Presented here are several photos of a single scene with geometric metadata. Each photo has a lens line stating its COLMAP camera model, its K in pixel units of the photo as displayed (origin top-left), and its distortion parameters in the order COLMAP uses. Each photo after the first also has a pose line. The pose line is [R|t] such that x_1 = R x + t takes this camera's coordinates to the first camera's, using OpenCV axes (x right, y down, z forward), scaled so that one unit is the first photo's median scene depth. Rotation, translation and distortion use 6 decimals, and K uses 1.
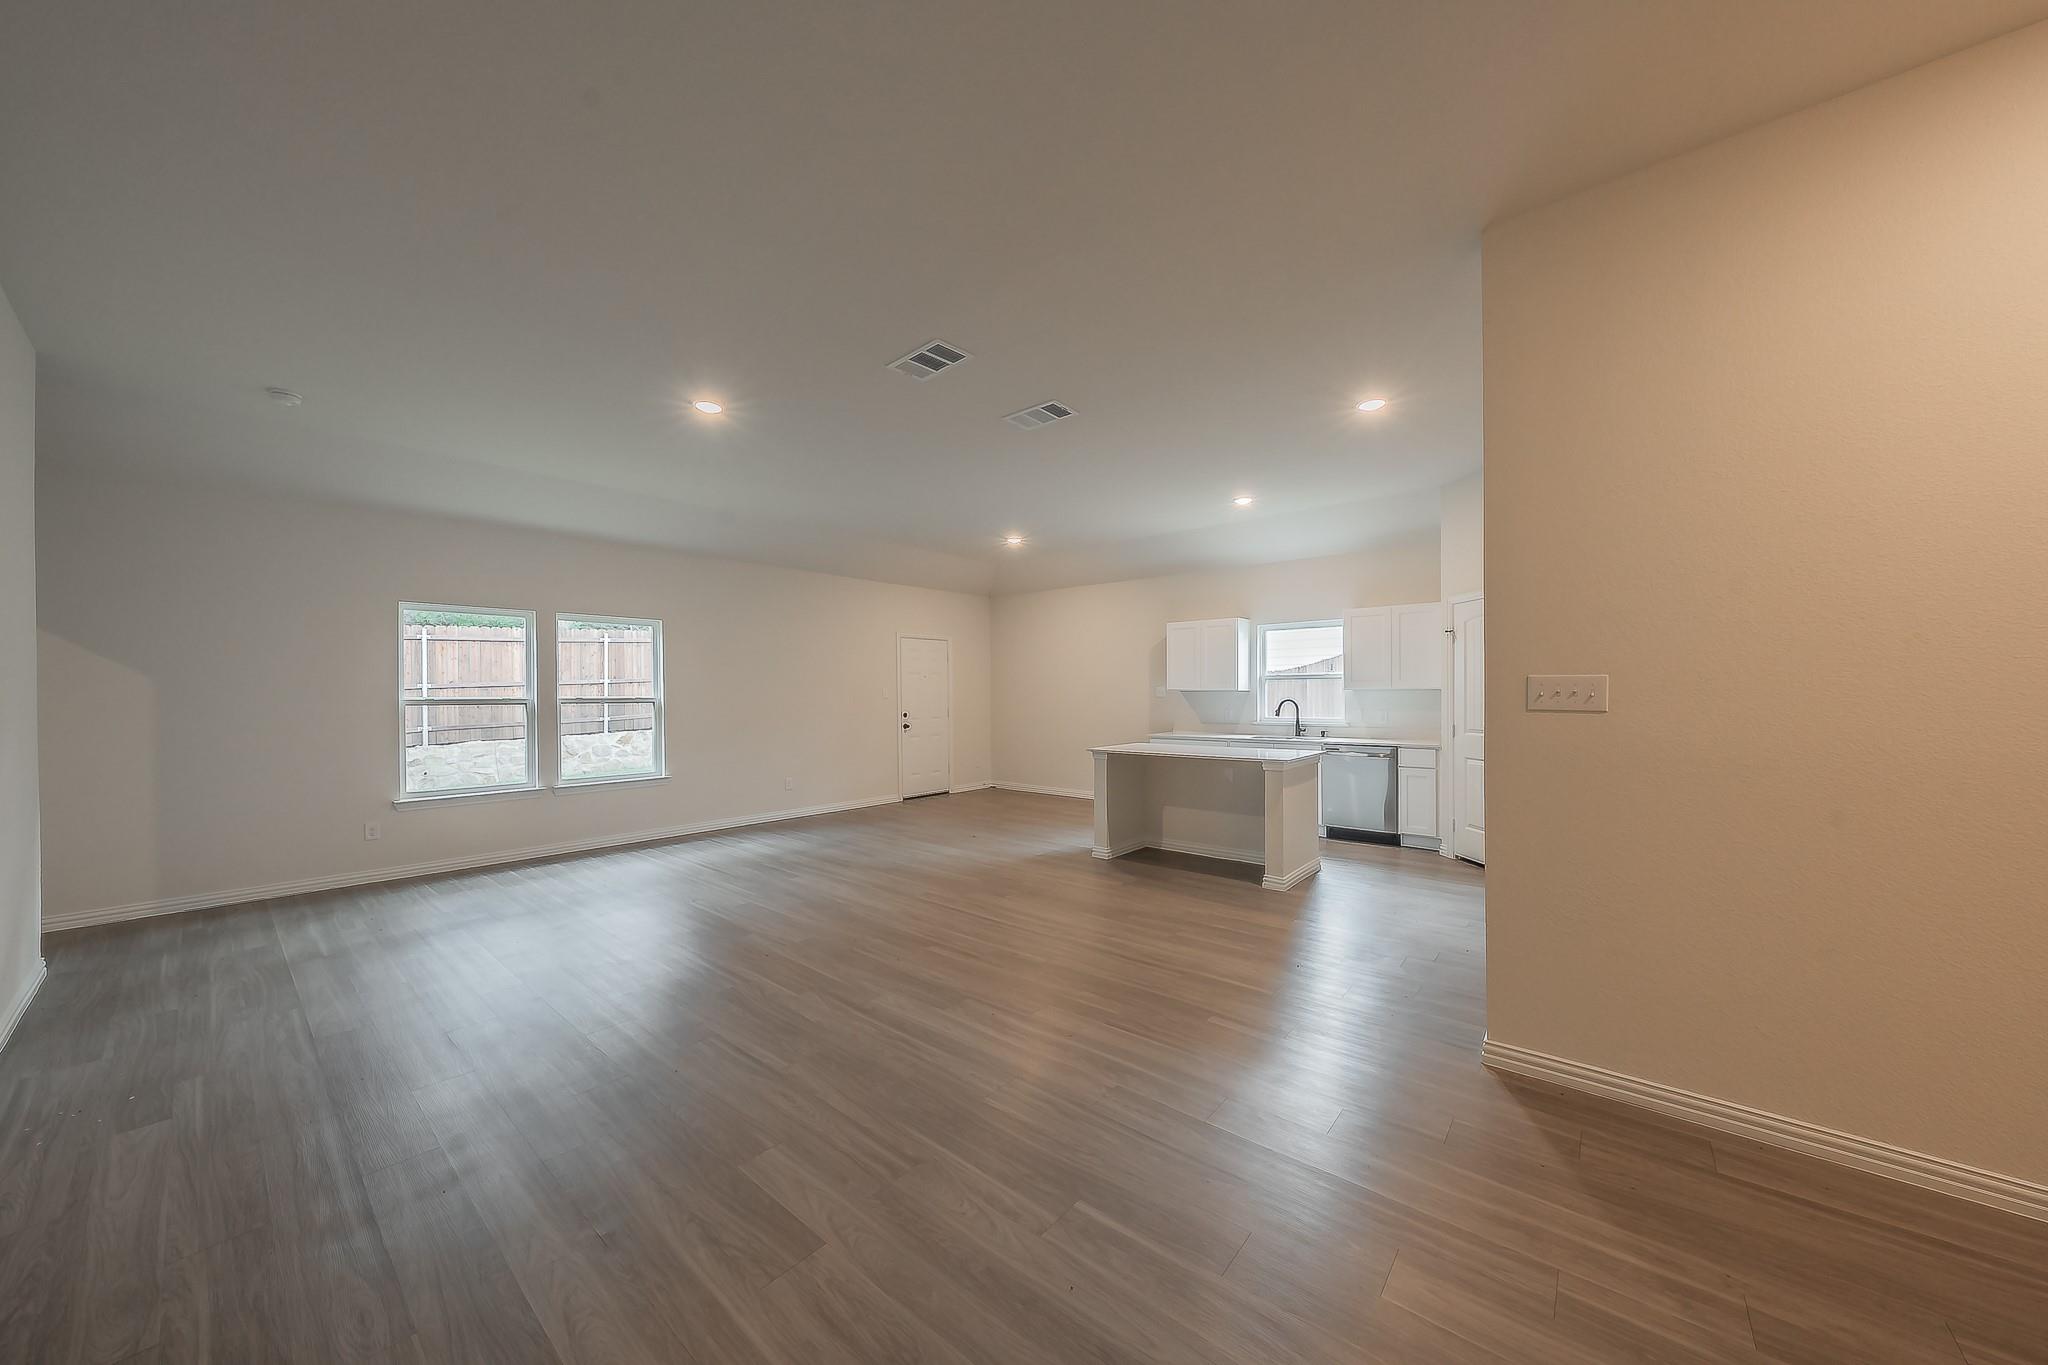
lens RADIAL K [[696.3, 0, 1014.2], [0, 696.3, 692.9], [0, 0, 1]] dist [-0.001256, 0.000050]
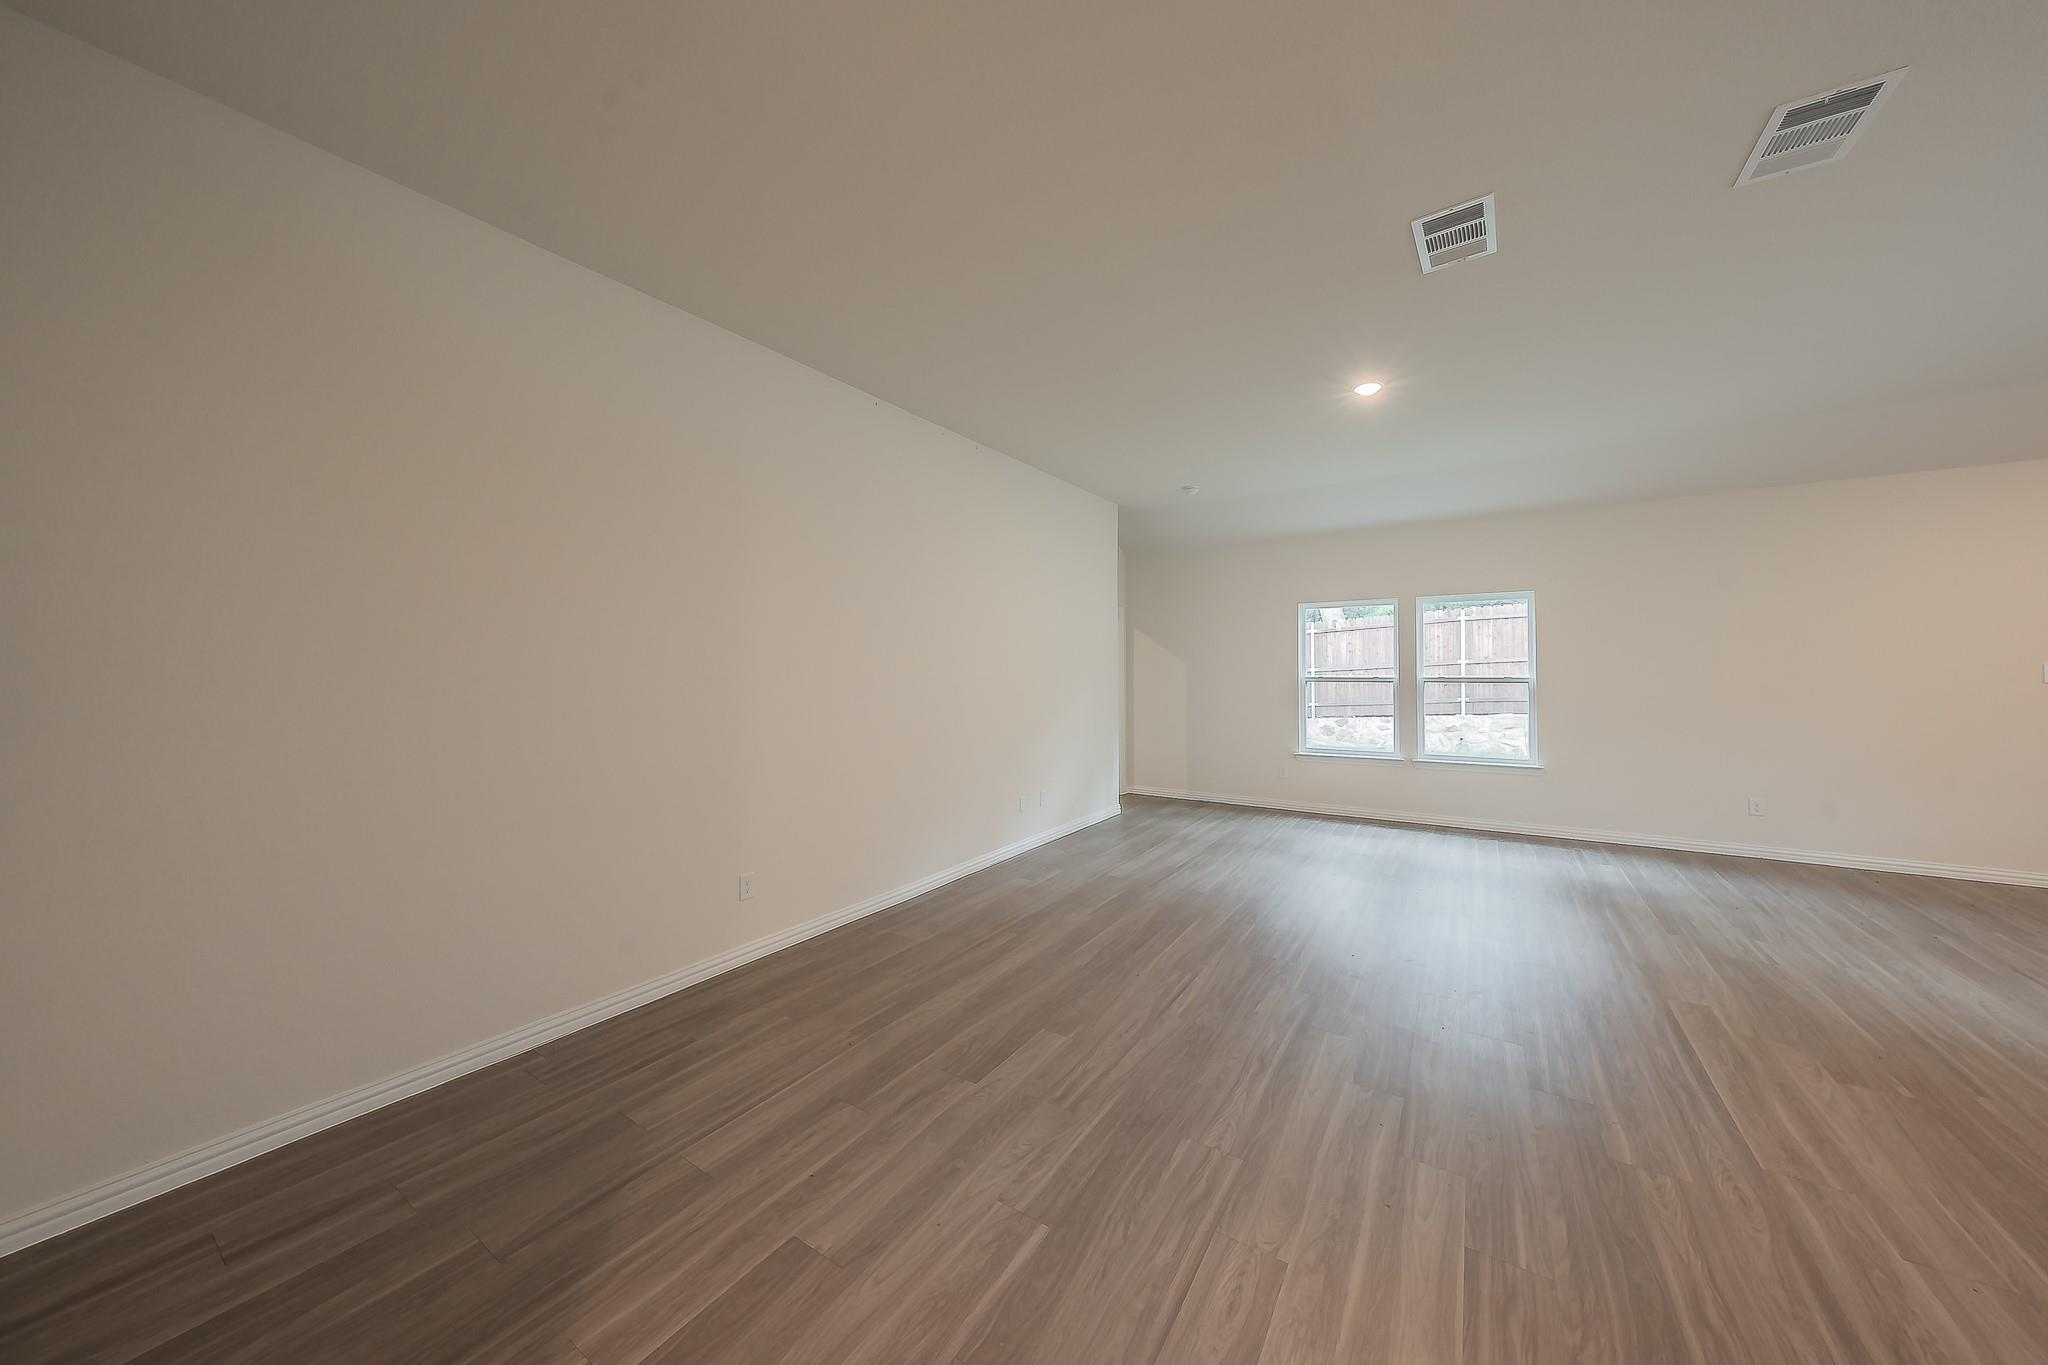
lens RADIAL K [[696.3, 0, 1029.6], [0, 696.3, 672.7], [0, 0, 1]] dist [-0.001256, 0.000050]
pose [[0.134132, 0.009402, -0.990919, 0.308676], [0.005729, 0.999931, 0.010263, -0.013426], [0.990947, -0.007054, 0.134069, 0.253907]]
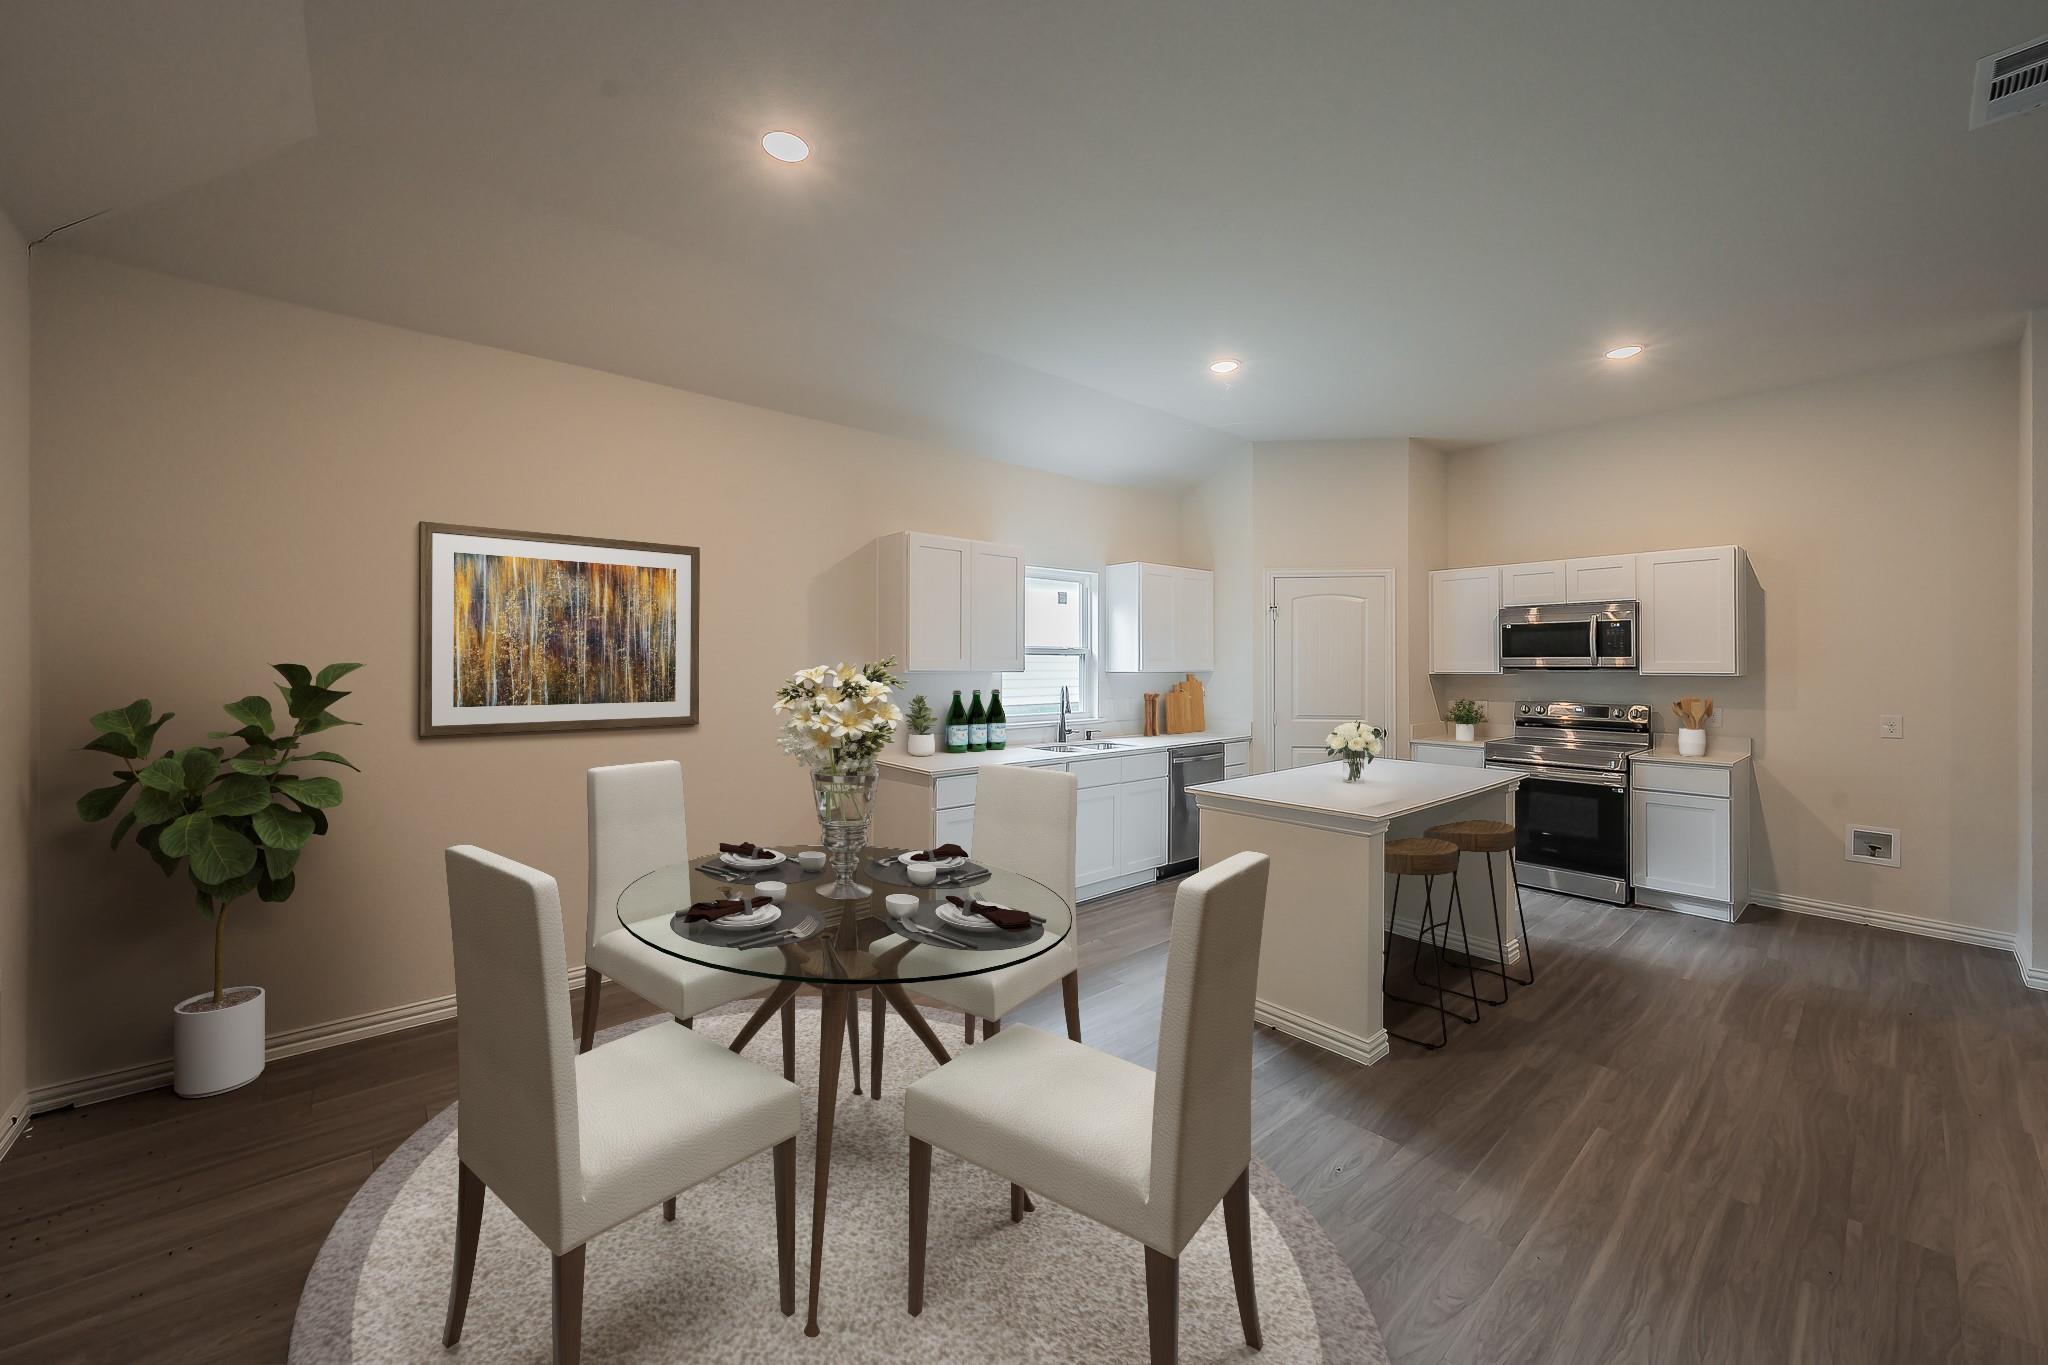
lens RADIAL K [[797.2, 0, 1023.7], [0, 797.2, 657.6], [0, 0, 1]] dist [0.015234, -0.000040]
pose [[0.120667, 0.007525, 0.992664, -0.386181], [-0.005382, 0.999962, -0.006926, -0.013311], [-0.992678, -0.004506, 0.120703, 1.083583]]
